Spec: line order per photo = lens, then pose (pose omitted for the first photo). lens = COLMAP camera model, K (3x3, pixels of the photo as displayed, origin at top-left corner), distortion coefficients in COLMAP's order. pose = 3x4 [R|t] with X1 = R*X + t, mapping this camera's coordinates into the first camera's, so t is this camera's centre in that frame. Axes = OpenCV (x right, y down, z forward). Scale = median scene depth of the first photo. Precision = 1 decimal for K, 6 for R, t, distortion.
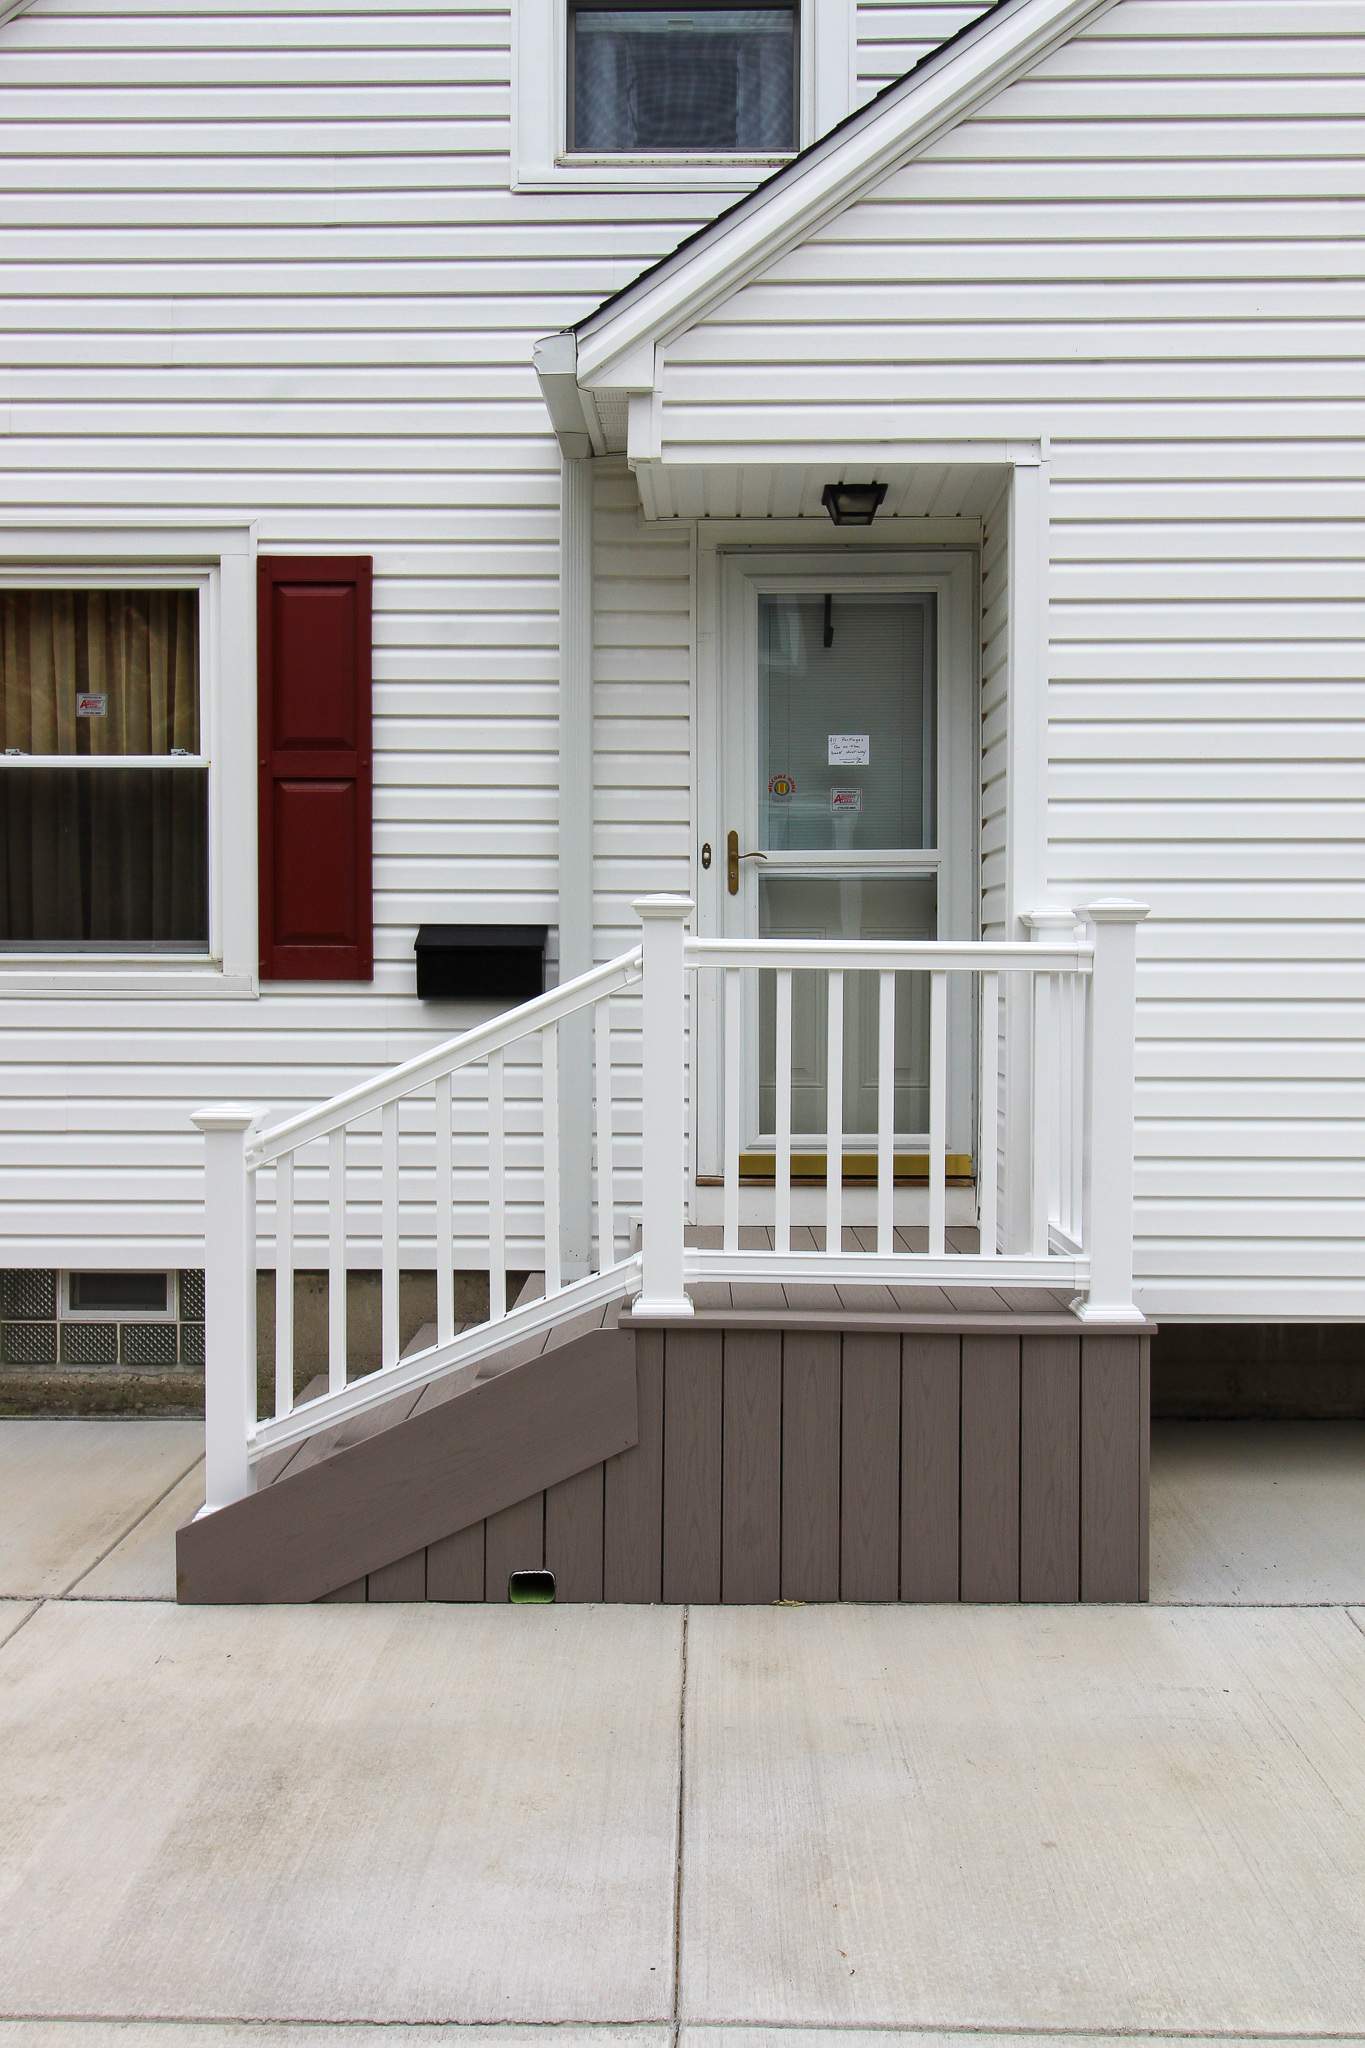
lens RADIAL K [[1629.9, 0, 681.2], [0, 1629.9, 995.0], [0, 0, 1]] dist [0.002444, -0.000950]
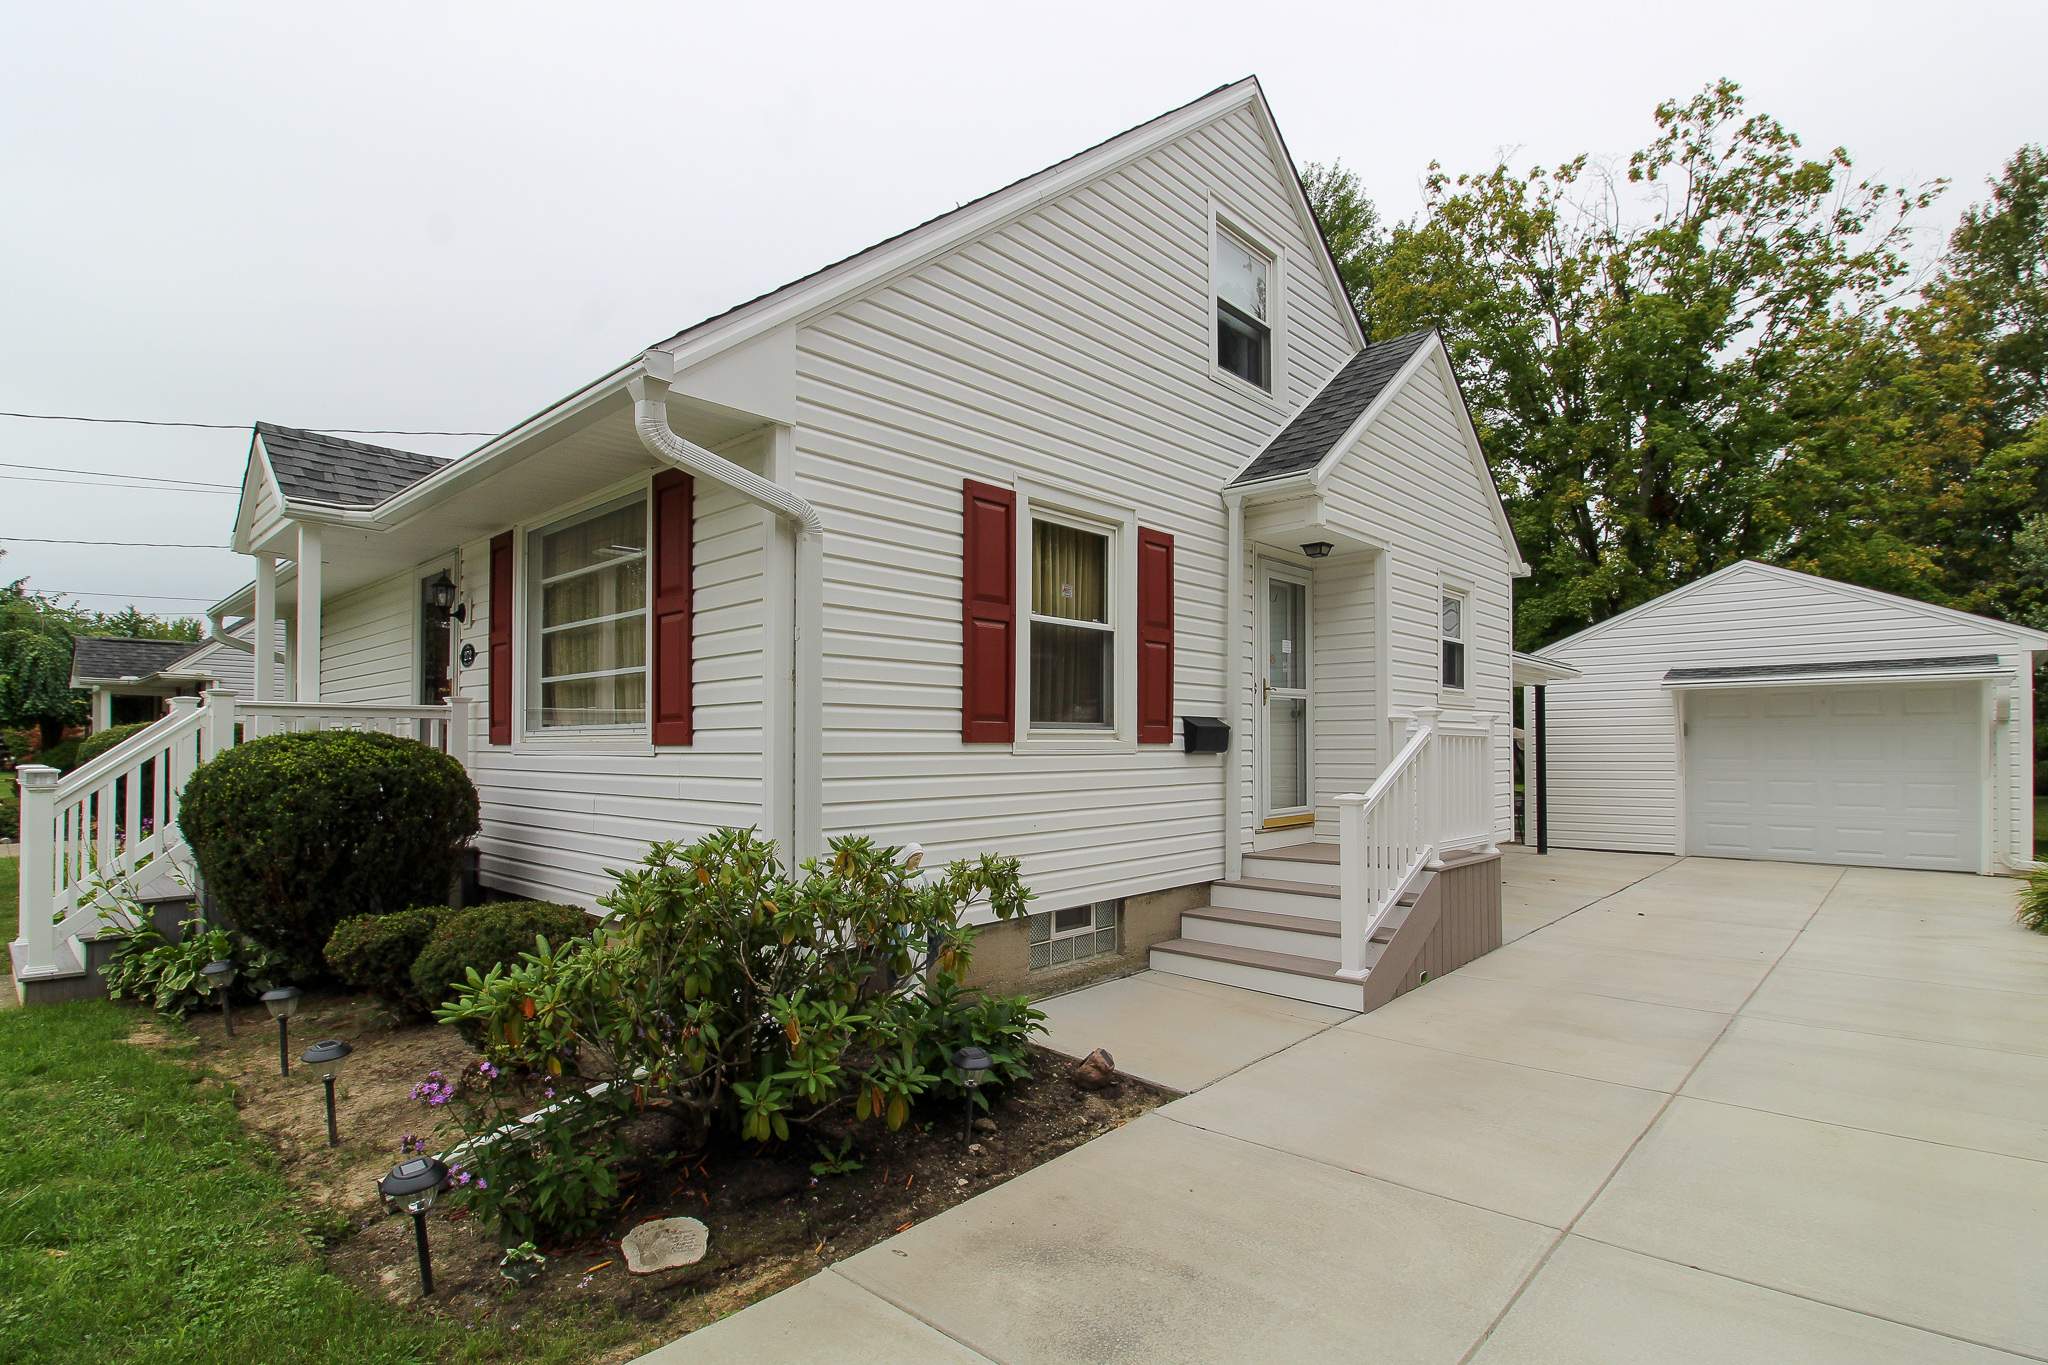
lens RADIAL K [[978.4, 0, 1023.7], [0, 978.4, 733.1], [0, 0, 1]] dist [-0.000496, -0.000022]
pose [[0.667622, 0.005245, 0.744482, -1.234838], [0.021837, 0.999407, -0.026624, 0.006329], [-0.744180, 0.034032, 0.667111, 0.333381]]
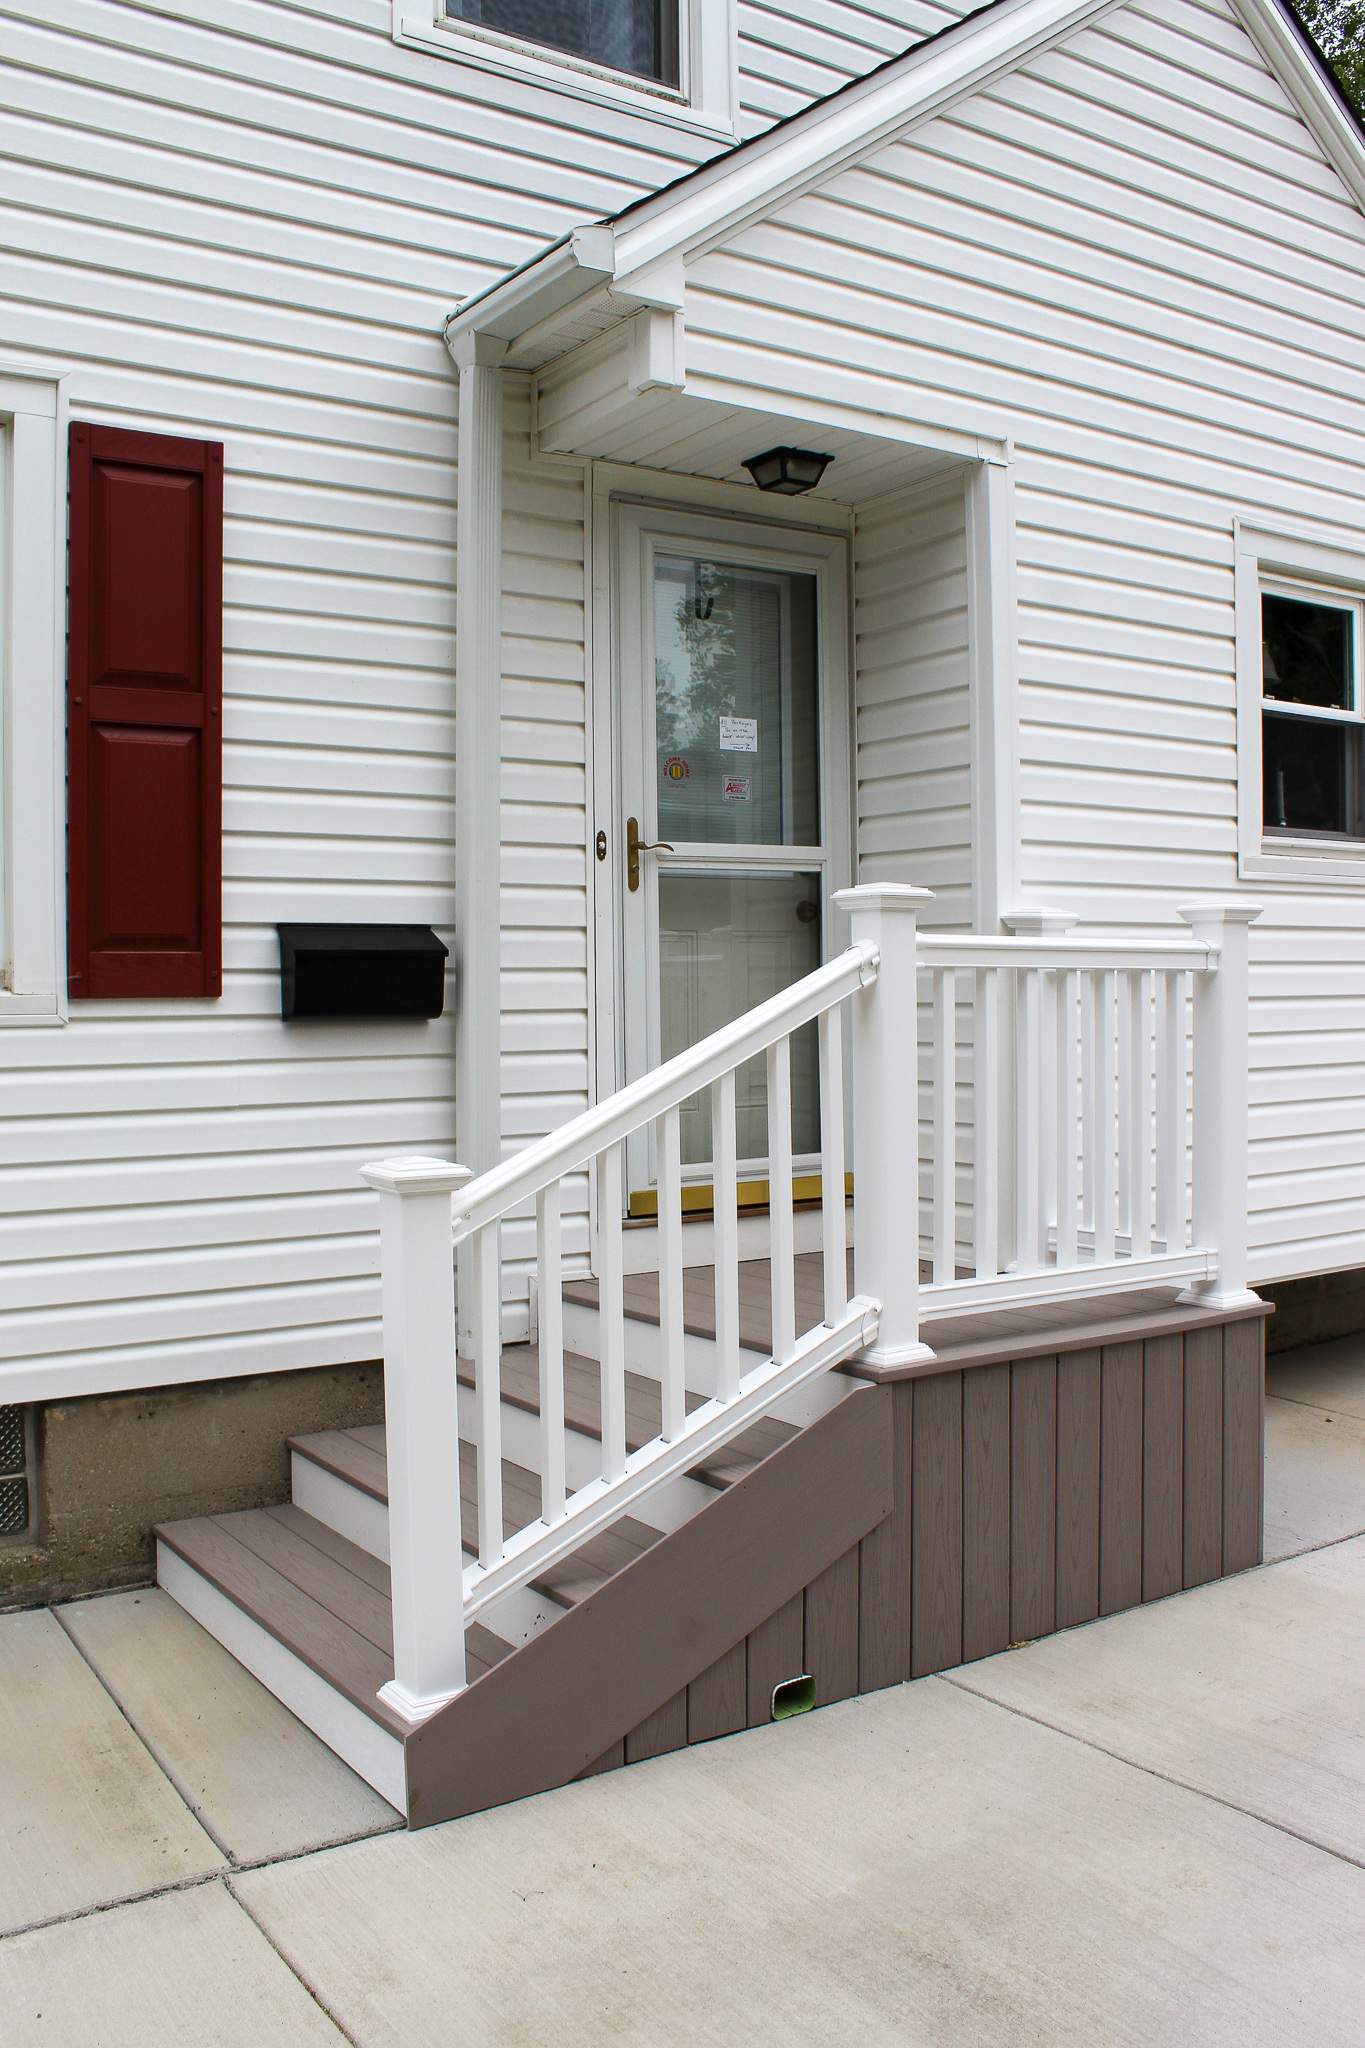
lens RADIAL K [[1762.7, 0, 682.5], [0, 1762.7, 1024.0], [0, 0, 1]] dist [-0.182401, 0.164628]
pose [[0.822502, -0.022413, 0.568320, -0.478692], [0.024106, 0.999699, 0.004538, 0.005081], [-0.568250, 0.009968, 0.822795, 0.218773]]
